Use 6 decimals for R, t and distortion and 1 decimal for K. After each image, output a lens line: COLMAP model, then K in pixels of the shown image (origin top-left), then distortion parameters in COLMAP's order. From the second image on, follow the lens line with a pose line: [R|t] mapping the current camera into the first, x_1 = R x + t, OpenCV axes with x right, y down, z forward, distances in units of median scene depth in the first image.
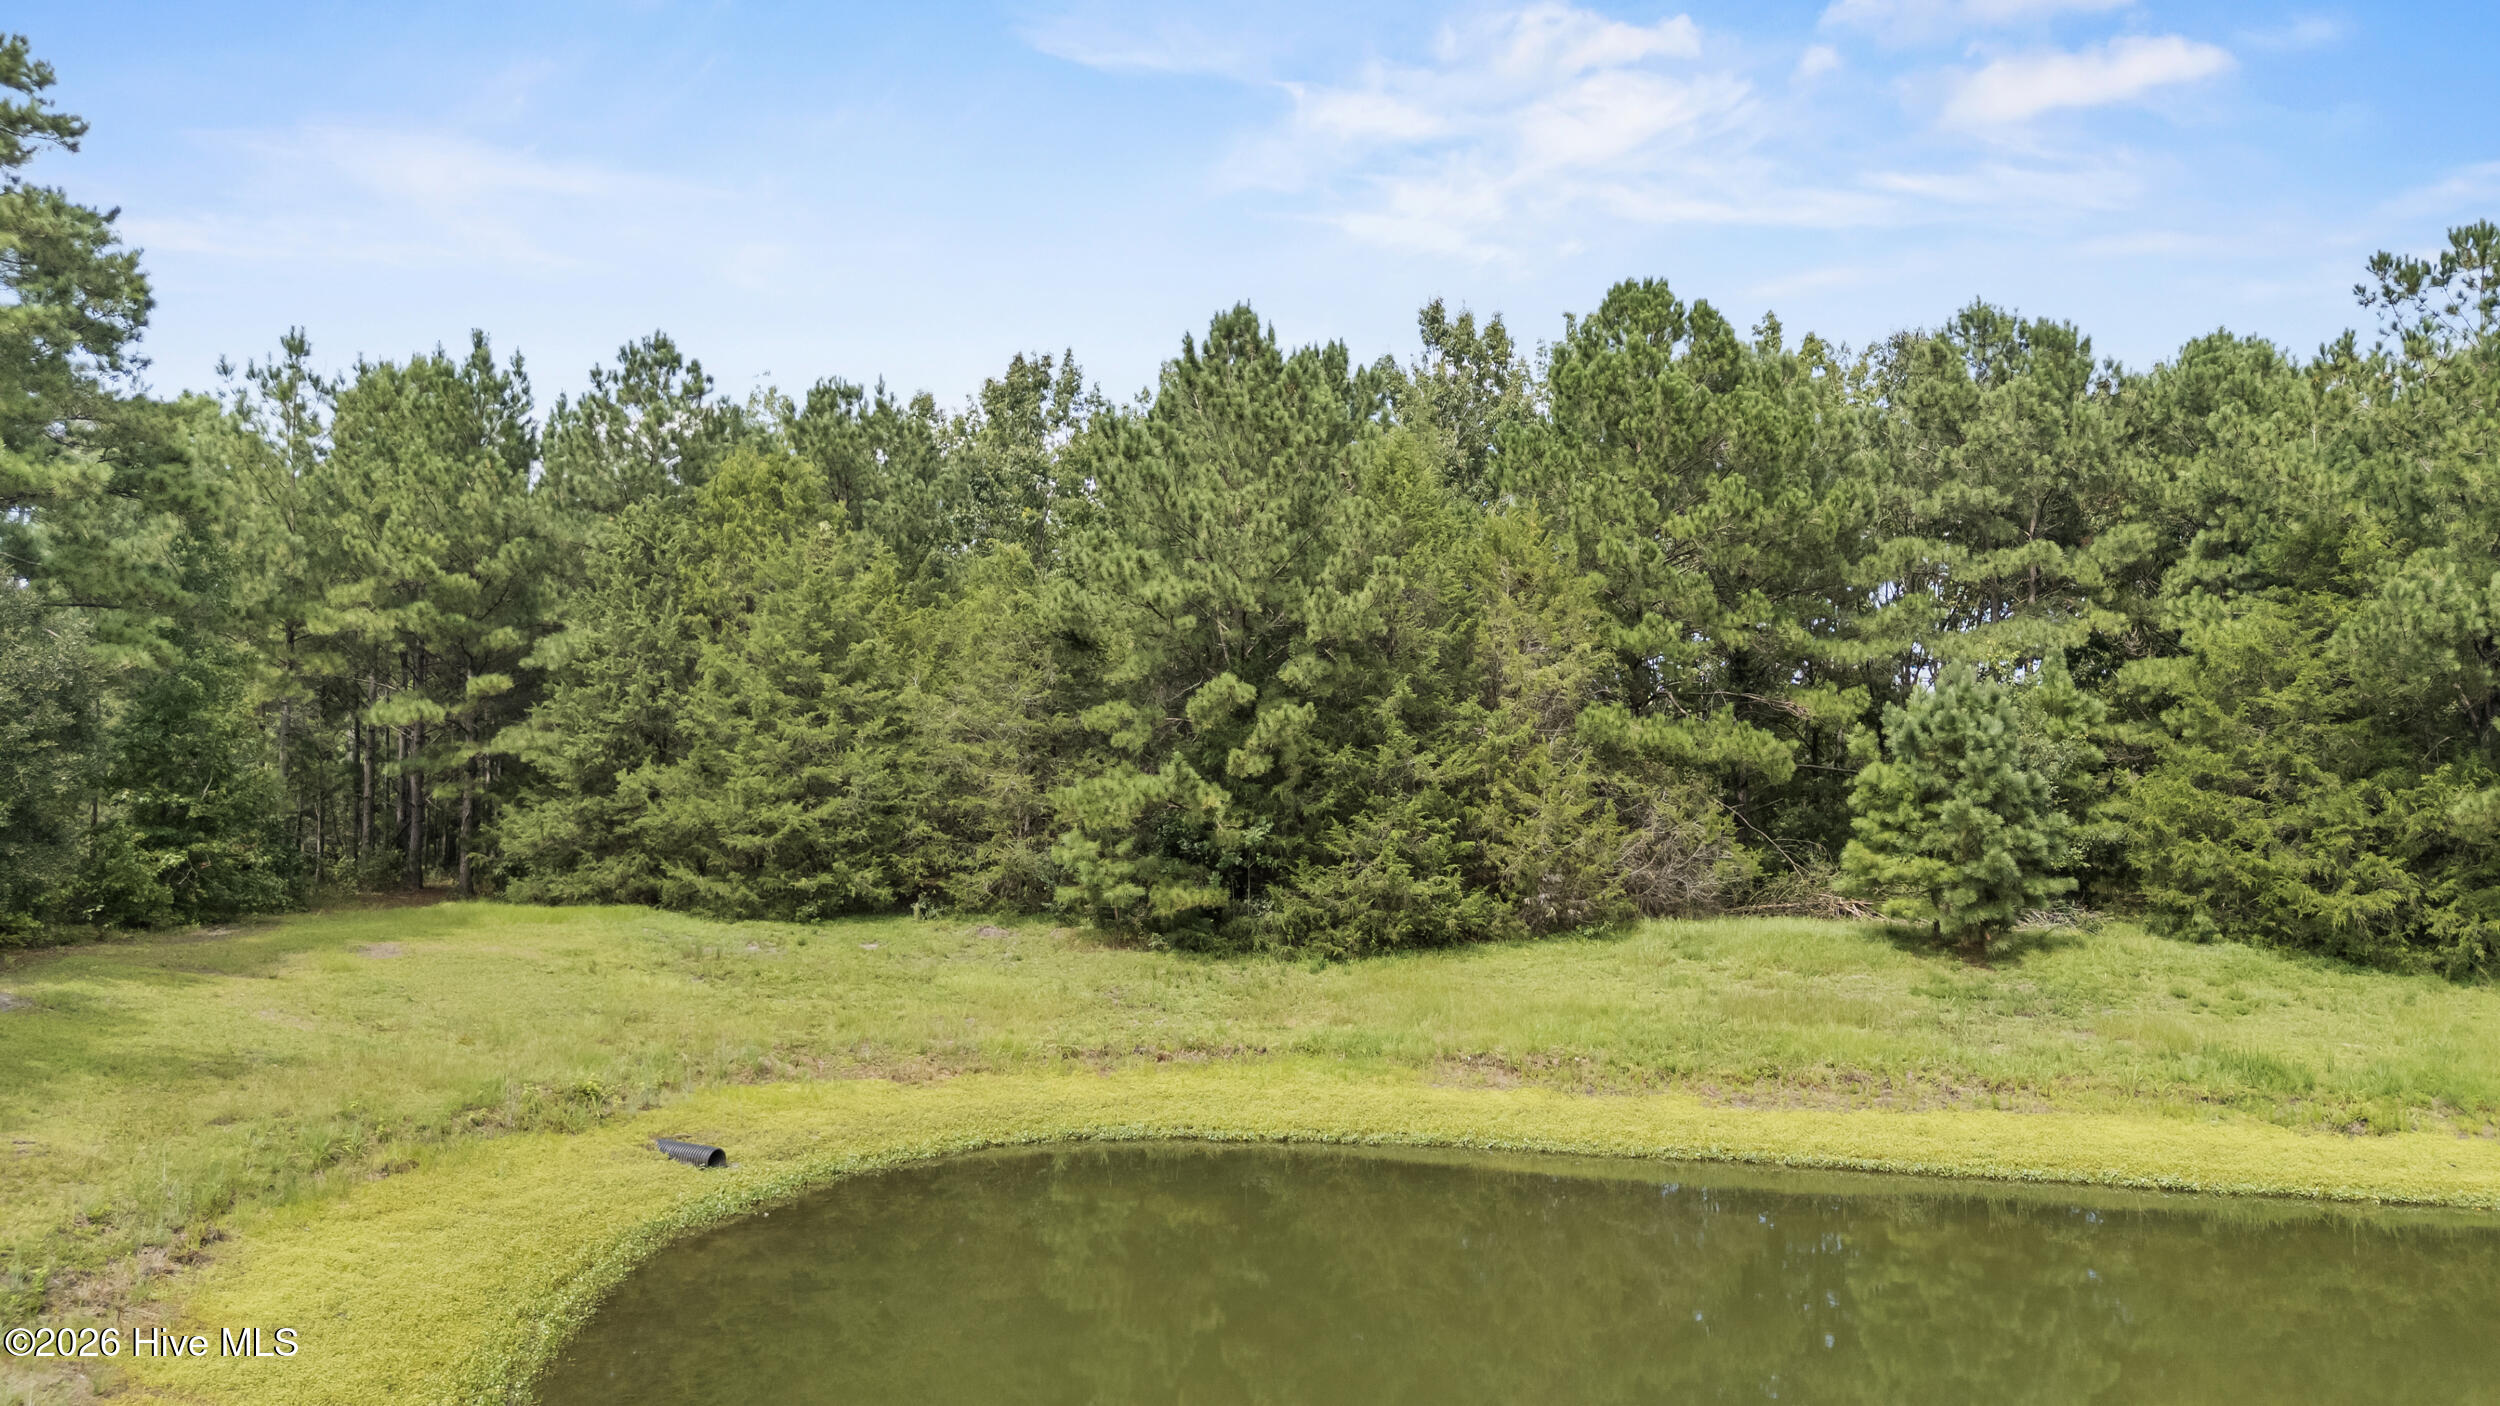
lens RADIAL K [[1877.8, 0, 1250.0], [0, 1877.8, 703.0], [0, 0, 1]] dist [0.032012, -0.006454]
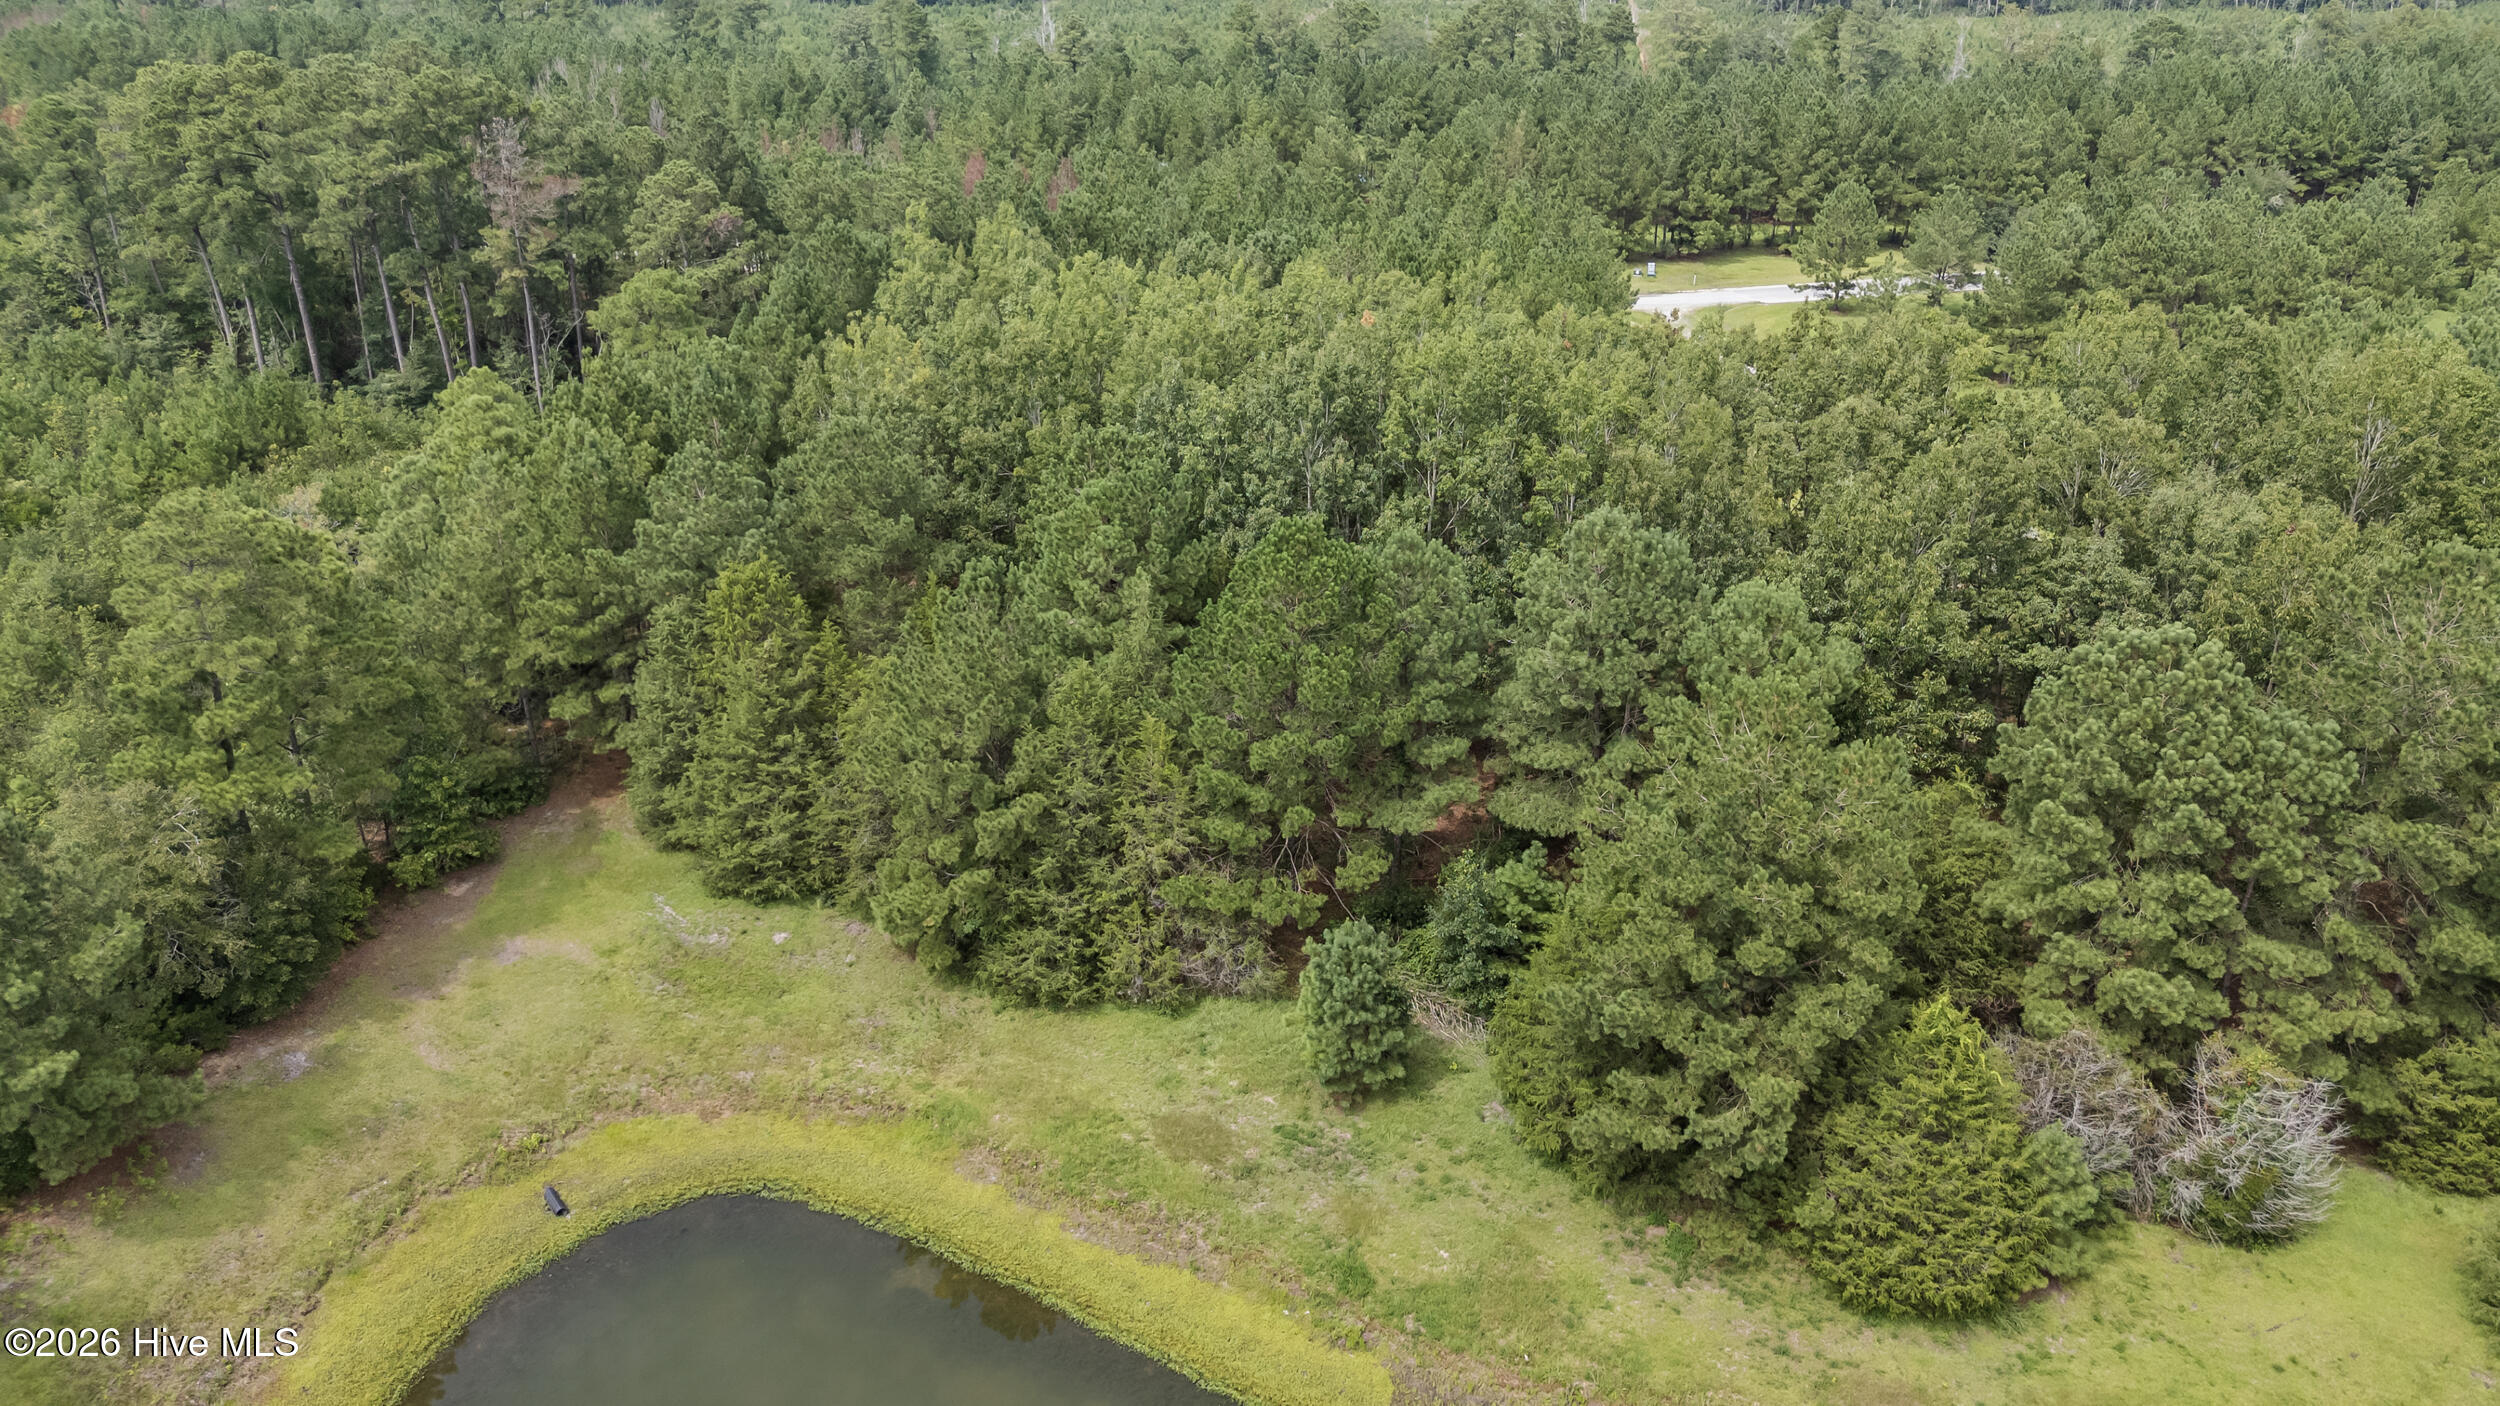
lens RADIAL K [[1940.9, 0, 1250.0], [0, 1940.9, 703.0], [0, 0, 1]] dist [0.036130, -0.000217]
pose [[0.946582, 0.124308, -0.297540, 0.700935], [0.011687, 0.908879, 0.416897, -0.793369], [0.322252, -0.398104, 0.858875, -0.294694]]
